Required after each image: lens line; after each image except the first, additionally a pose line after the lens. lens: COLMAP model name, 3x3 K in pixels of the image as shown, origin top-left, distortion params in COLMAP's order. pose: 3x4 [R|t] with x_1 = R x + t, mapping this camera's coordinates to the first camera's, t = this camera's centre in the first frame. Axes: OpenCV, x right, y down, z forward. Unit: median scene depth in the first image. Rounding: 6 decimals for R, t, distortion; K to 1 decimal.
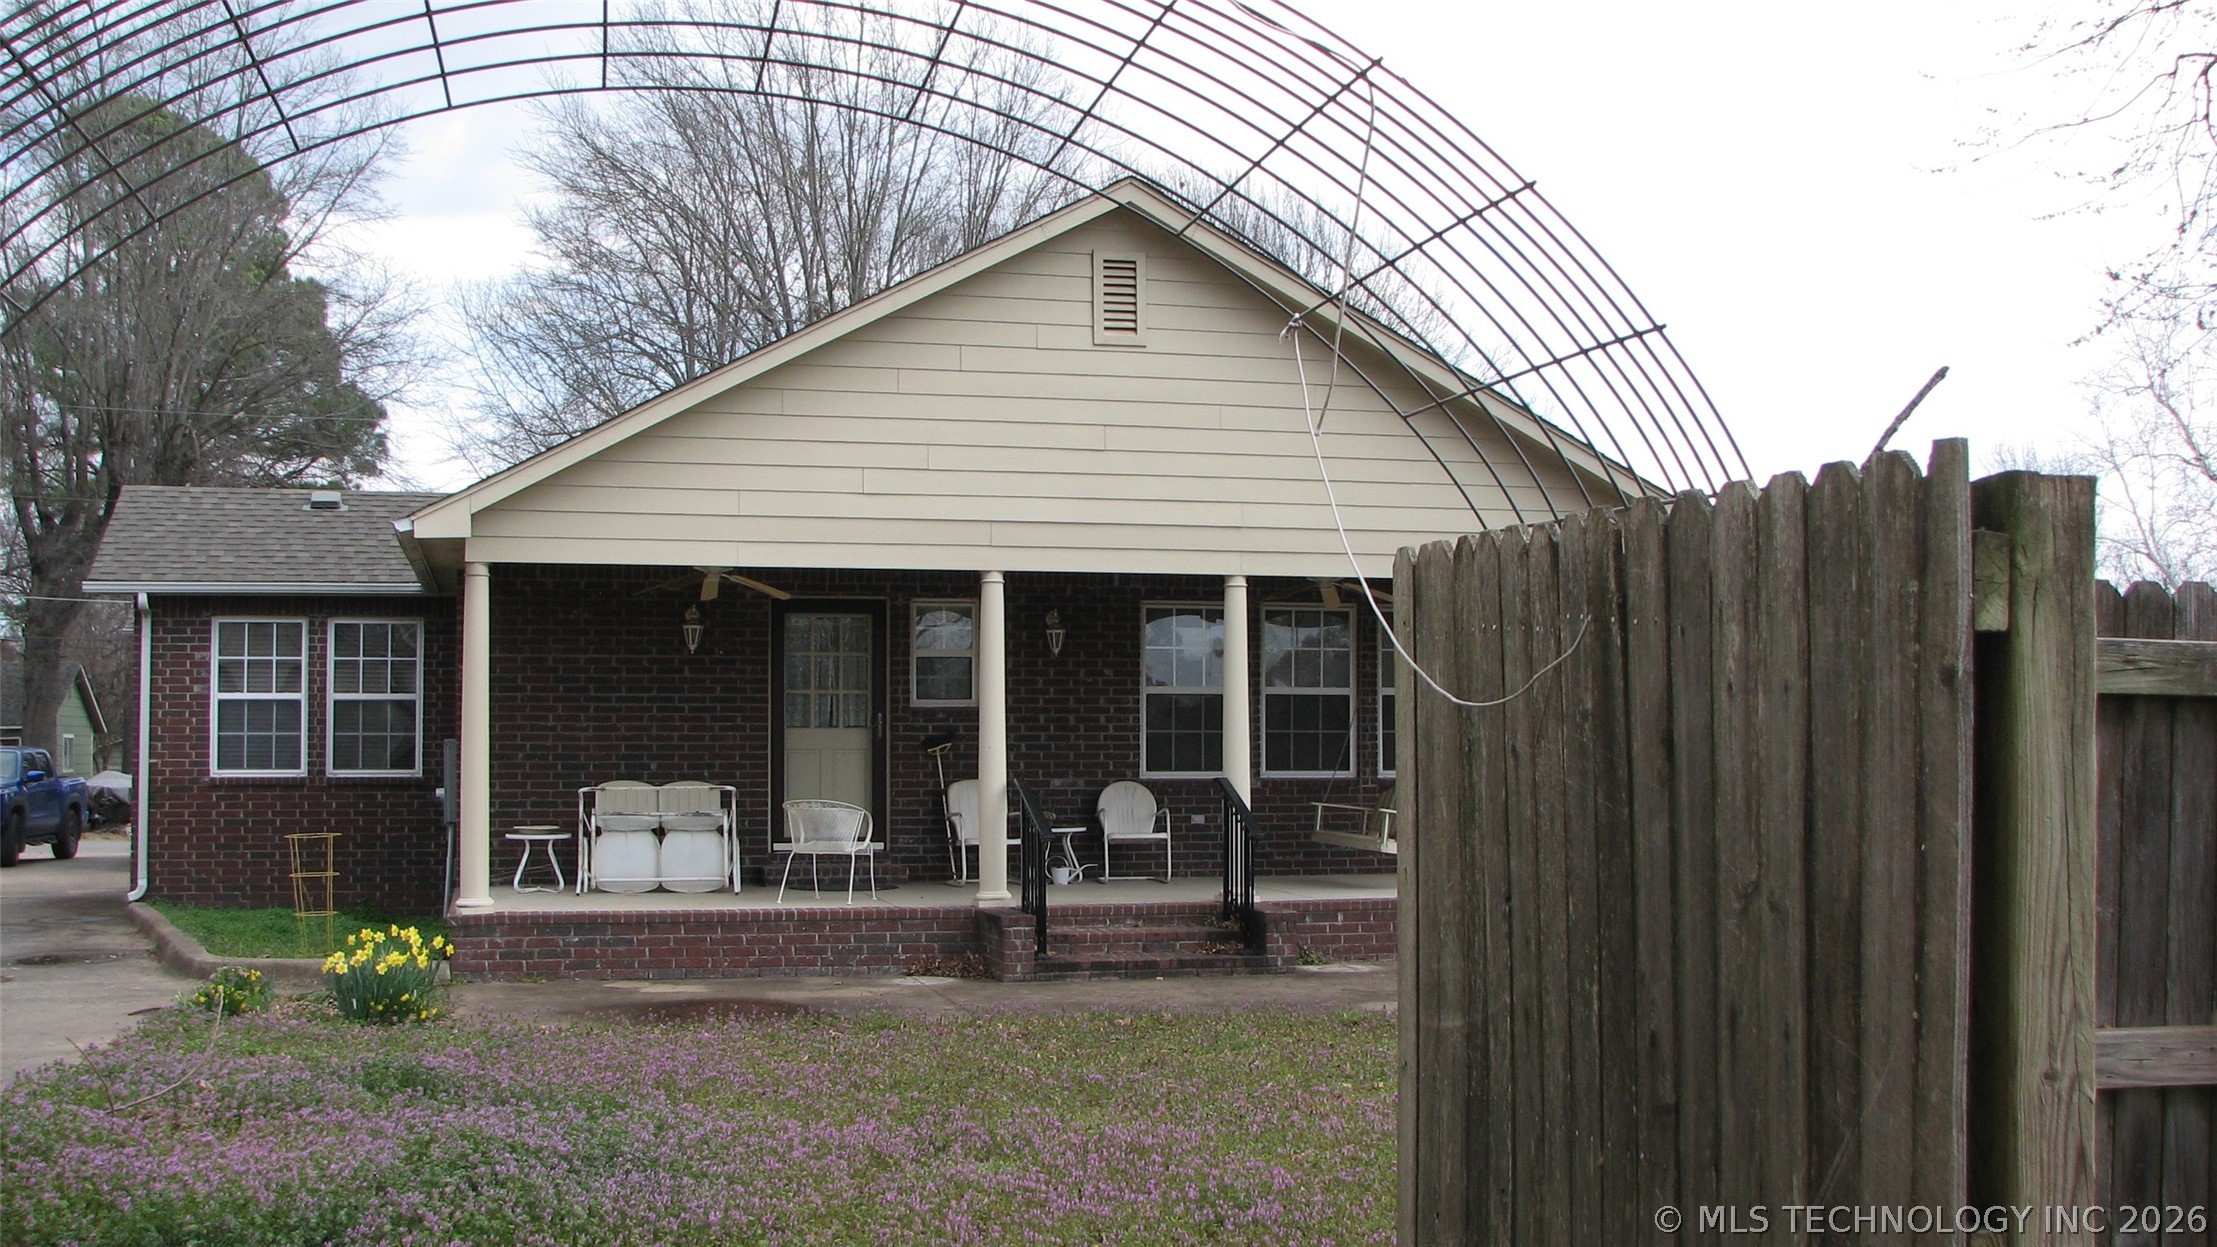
lens RADIAL K [[2393.4, 0, 1108.5], [0, 2393.4, 623.5], [0, 0, 1]] dist [-0.183728, 0.207874]
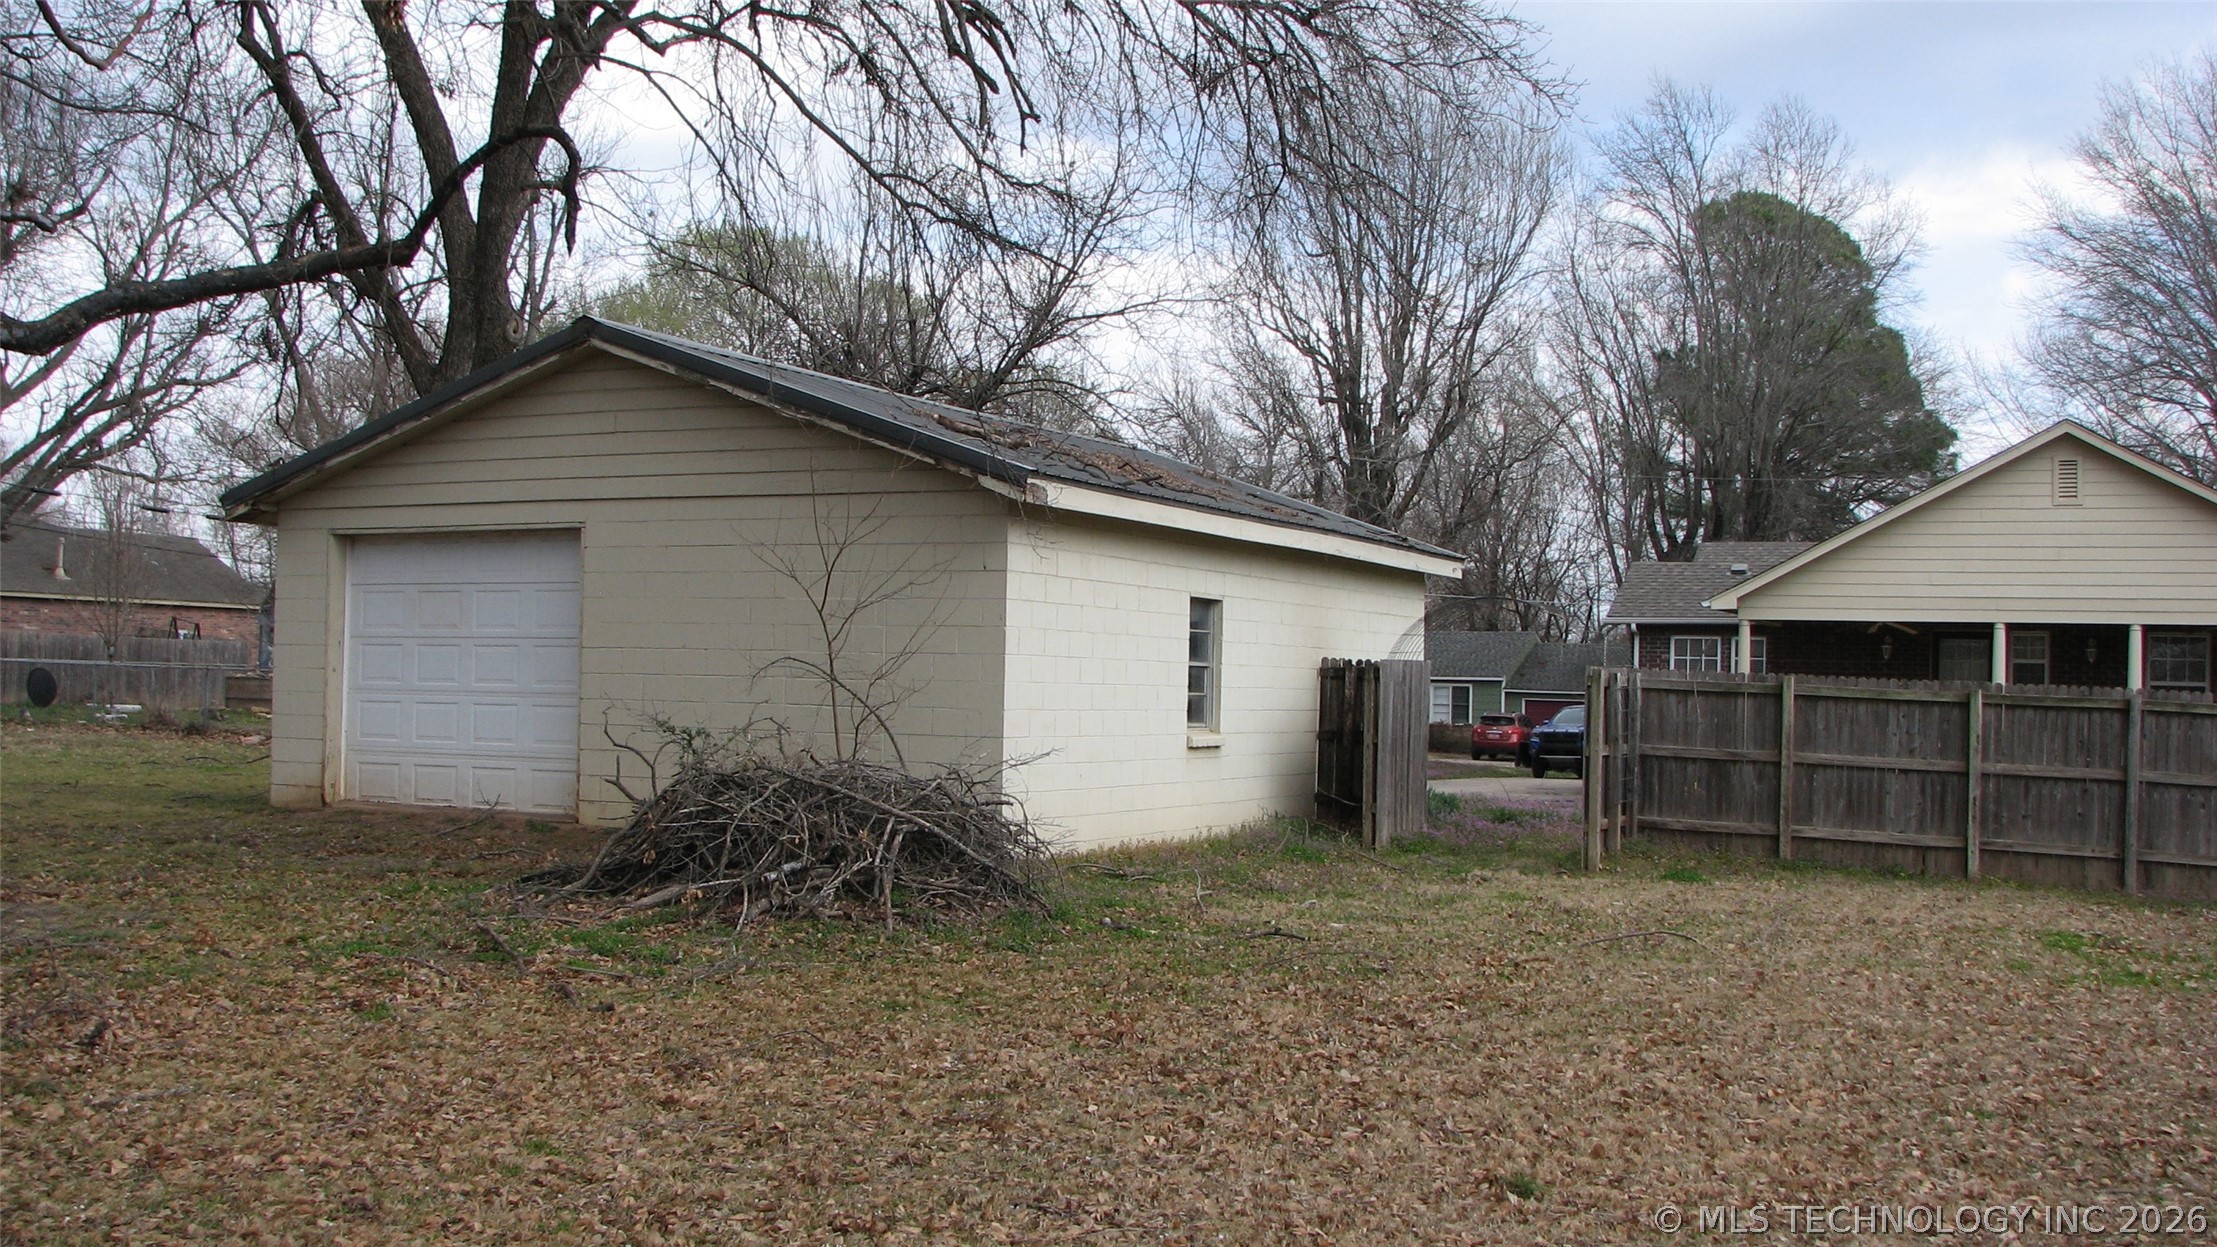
lens RADIAL K [[2393.4, 0, 1108.5], [0, 2393.4, 623.5], [0, 0, 1]] dist [-0.183728, 0.207874]
pose [[0.769437, 0.003028, -0.638716, 0.697492], [0.004452, 0.999939, 0.010103, -0.049046], [0.638708, -0.010617, 0.769376, -1.080529]]
